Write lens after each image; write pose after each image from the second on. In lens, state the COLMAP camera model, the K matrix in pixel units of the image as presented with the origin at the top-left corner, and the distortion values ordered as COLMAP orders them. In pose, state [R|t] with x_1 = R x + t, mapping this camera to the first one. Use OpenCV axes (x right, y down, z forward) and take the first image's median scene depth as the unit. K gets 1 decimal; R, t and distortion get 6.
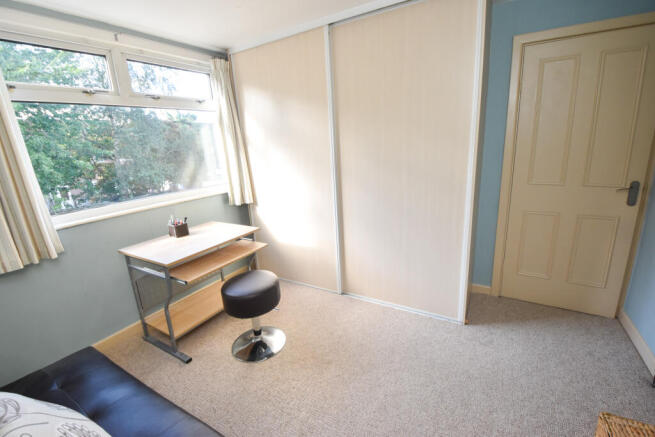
lens RADIAL K [[287.8, 0, 327.5], [0, 287.8, 218.5], [0, 0, 1]] dist [-0.039381, 0.000063]
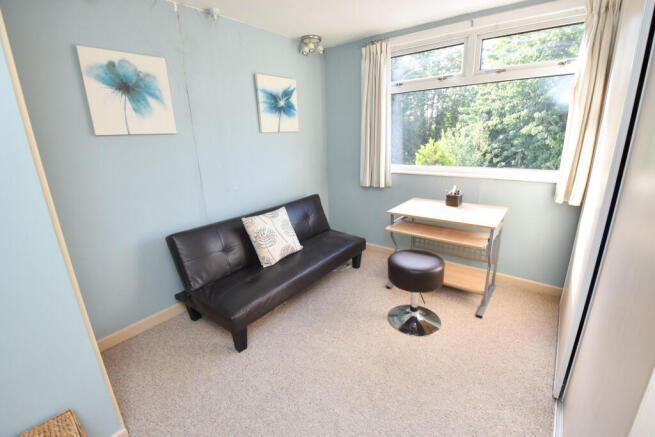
lens RADIAL K [[287.8, 0, 327.5], [0, 287.8, 218.5], [0, 0, 1]] dist [-0.039381, 0.000063]
pose [[-0.136914, 0.332849, -0.932988, 0.640882], [-0.216524, 0.909026, 0.356075, -0.196294], [0.966629, 0.250766, -0.052388, 0.660421]]
